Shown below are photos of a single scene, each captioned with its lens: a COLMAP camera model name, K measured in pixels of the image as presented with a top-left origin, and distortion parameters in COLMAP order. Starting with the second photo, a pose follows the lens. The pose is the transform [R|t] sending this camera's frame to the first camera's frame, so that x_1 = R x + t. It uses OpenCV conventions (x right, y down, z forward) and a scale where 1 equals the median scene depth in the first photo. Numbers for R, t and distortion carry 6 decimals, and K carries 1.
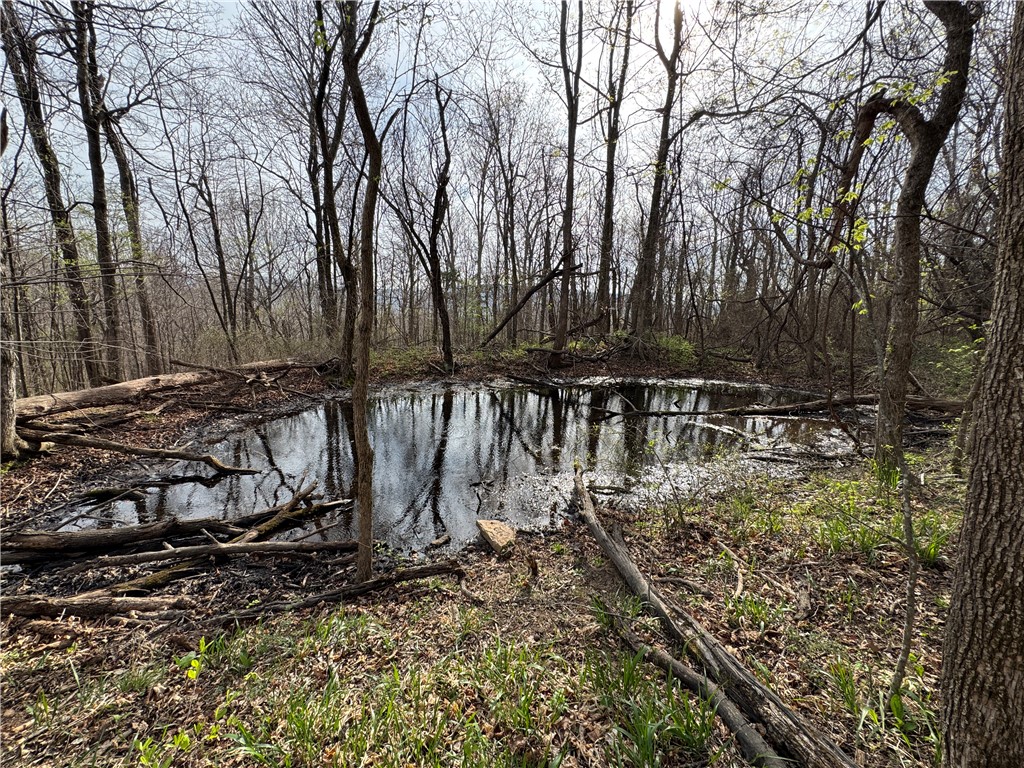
lens RADIAL K [[412.6, 0, 507.9], [0, 412.6, 383.9], [0, 0, 1]] dist [-0.000482, 0.000035]
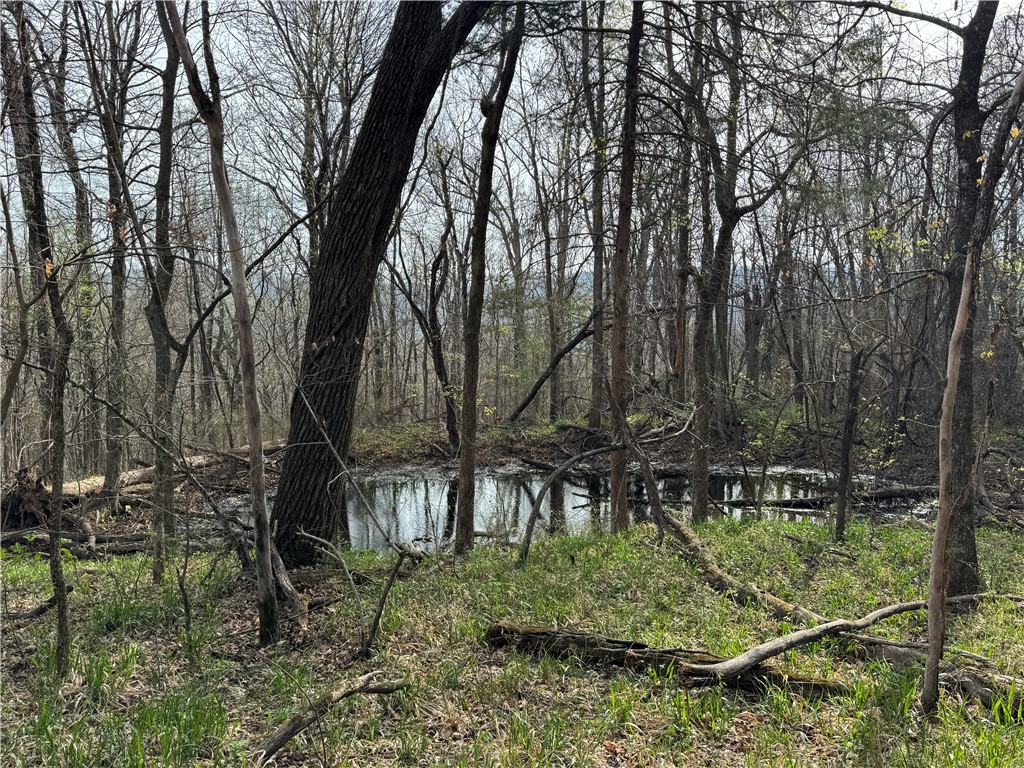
lens RADIAL K [[893.7, 0, 512.8], [0, 893.7, 384.7], [0, 0, 1]] dist [0.007365, 0.000763]
pose [[0.980704, -0.010191, -0.195232, 0.333890], [-0.009387, 0.995034, -0.099094, 0.008255], [0.195272, 0.099015, 0.975738, -0.769266]]
